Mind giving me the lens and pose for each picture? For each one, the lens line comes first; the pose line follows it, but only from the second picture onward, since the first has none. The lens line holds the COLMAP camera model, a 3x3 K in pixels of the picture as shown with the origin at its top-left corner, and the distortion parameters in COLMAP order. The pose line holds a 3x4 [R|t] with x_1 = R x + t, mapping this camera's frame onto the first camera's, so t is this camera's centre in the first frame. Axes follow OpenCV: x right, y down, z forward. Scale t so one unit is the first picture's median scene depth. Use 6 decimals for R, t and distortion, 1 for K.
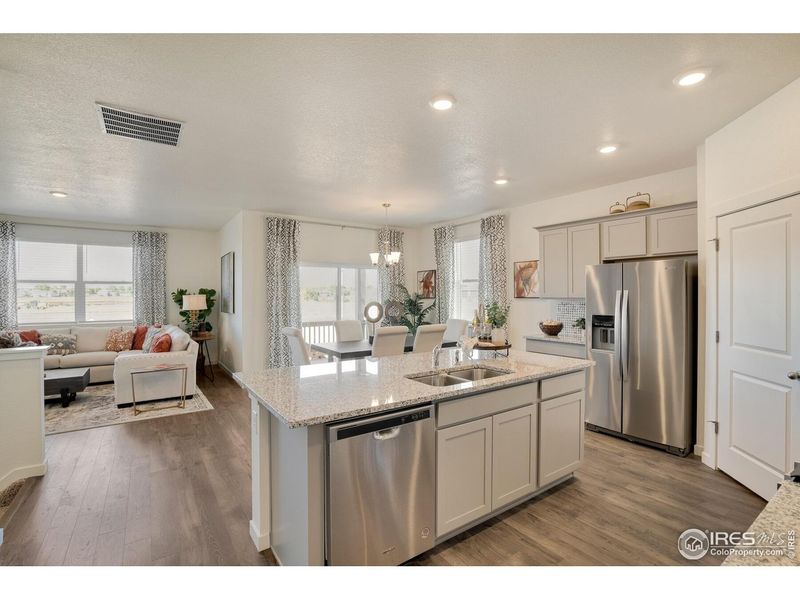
lens RADIAL K [[370.9, 0, 397.9], [0, 370.9, 299.1], [0, 0, 1]] dist [-0.045891, 0.009565]
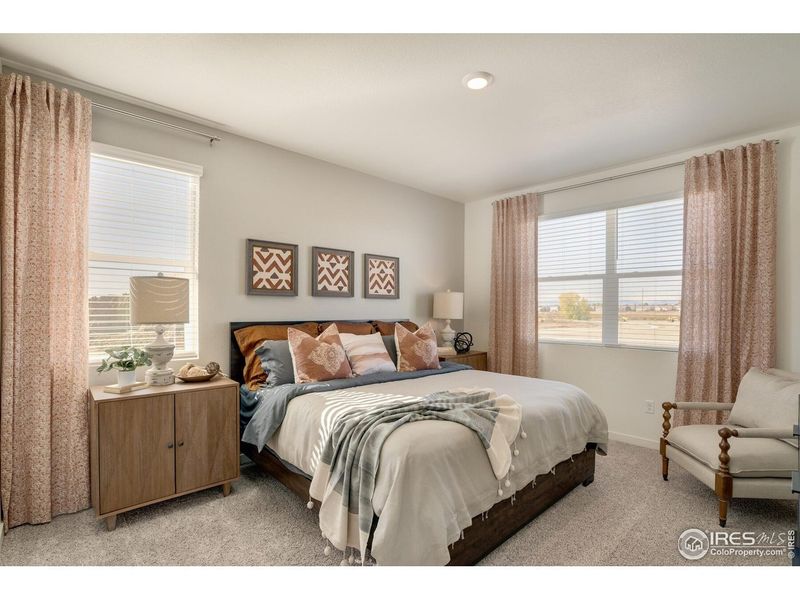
lens RADIAL K [[392.8, 0, 399.5], [0, 392.8, 310.4], [0, 0, 1]] dist [-0.022076, -0.000363]
pose [[0.148405, 0.008394, -0.988891, -0.324044], [-0.006380, 0.999951, 0.007531, 0.005589], [0.988906, 0.005191, 0.148451, 0.593067]]
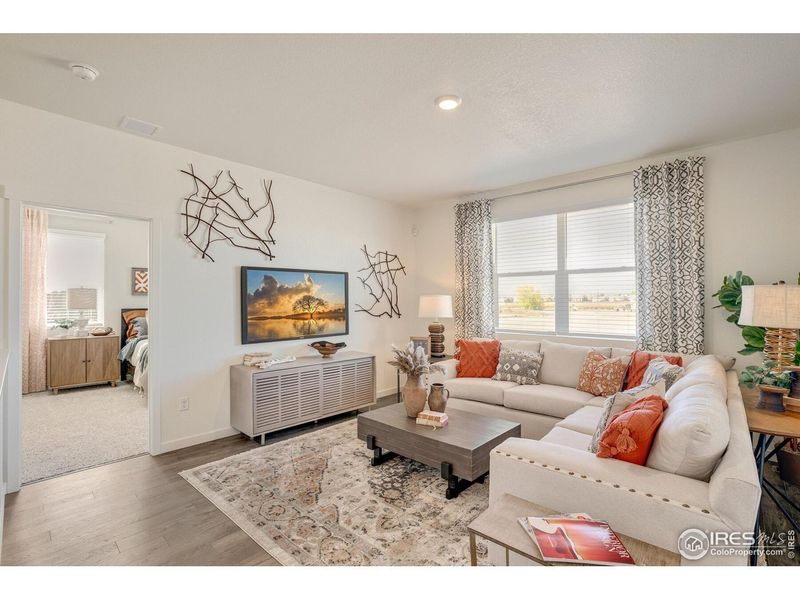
lens RADIAL K [[370.9, 0, 412.5], [0, 370.9, 300.8], [0, 0, 1]] dist [-0.045891, 0.009565]
pose [[0.232770, 0.004701, -0.972520, -0.308085], [-0.007713, 0.999966, 0.002988, 0.005338], [0.972501, 0.006806, 0.232799, 0.603702]]
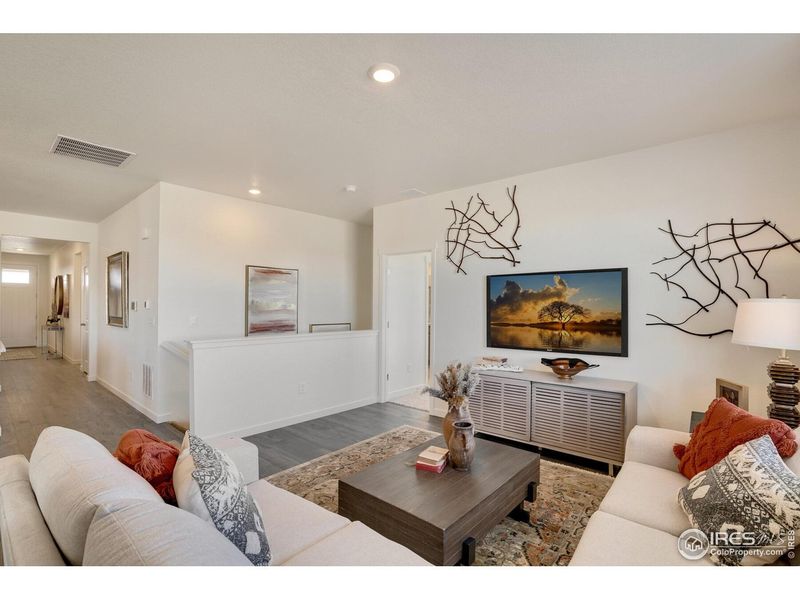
lens RADIAL K [[370.9, 0, 378.3], [0, 370.9, 303.5], [0, 0, 1]] dist [-0.045891, 0.009565]
pose [[-0.968812, -0.016263, -0.247261, -0.600501], [-0.015160, 0.999865, -0.006365, 0.010124], [0.247331, -0.002418, -0.968928, 1.054648]]
